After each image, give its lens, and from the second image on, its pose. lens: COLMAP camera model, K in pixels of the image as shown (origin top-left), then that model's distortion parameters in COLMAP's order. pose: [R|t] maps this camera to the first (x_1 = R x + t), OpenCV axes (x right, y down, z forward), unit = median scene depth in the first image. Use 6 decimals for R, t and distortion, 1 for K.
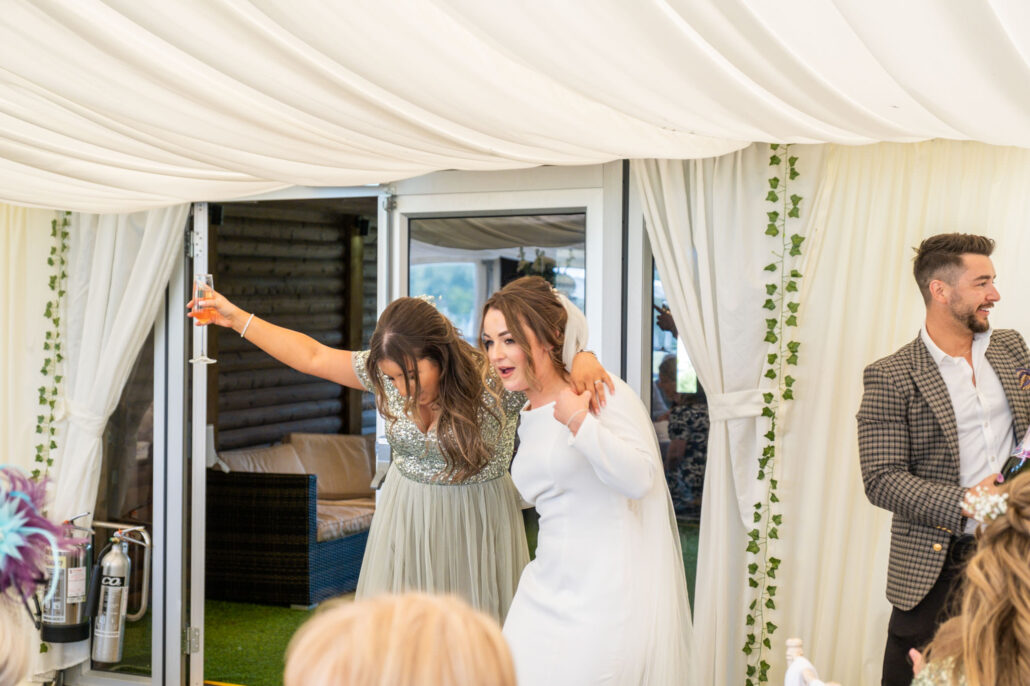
lens RADIAL K [[1551.4, 0, 514.0], [0, 1551.4, 343.2], [0, 0, 1]] dist [0.032165, 0.000000]
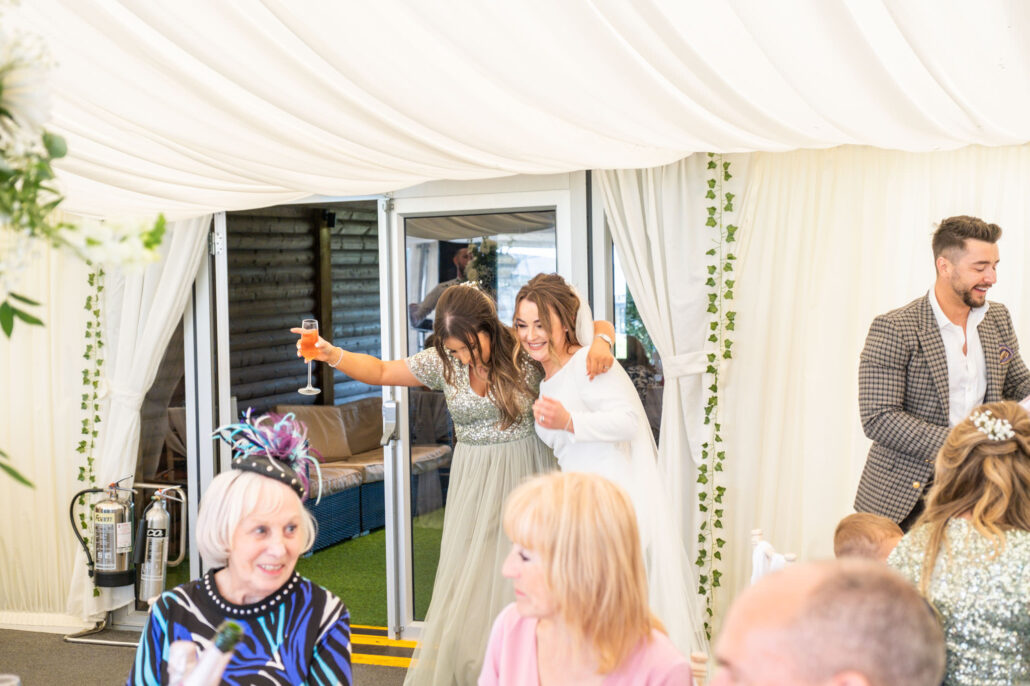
lens RADIAL K [[1506.3, 0, 516.2], [0, 1506.3, 344.4], [0, 0, 1]] dist [0.056503, 0.000000]
pose [[0.997543, -0.031615, 0.062511, -0.054278], [0.030482, 0.999355, 0.019006, -0.002417], [-0.063072, -0.017054, 0.997863, -0.153410]]
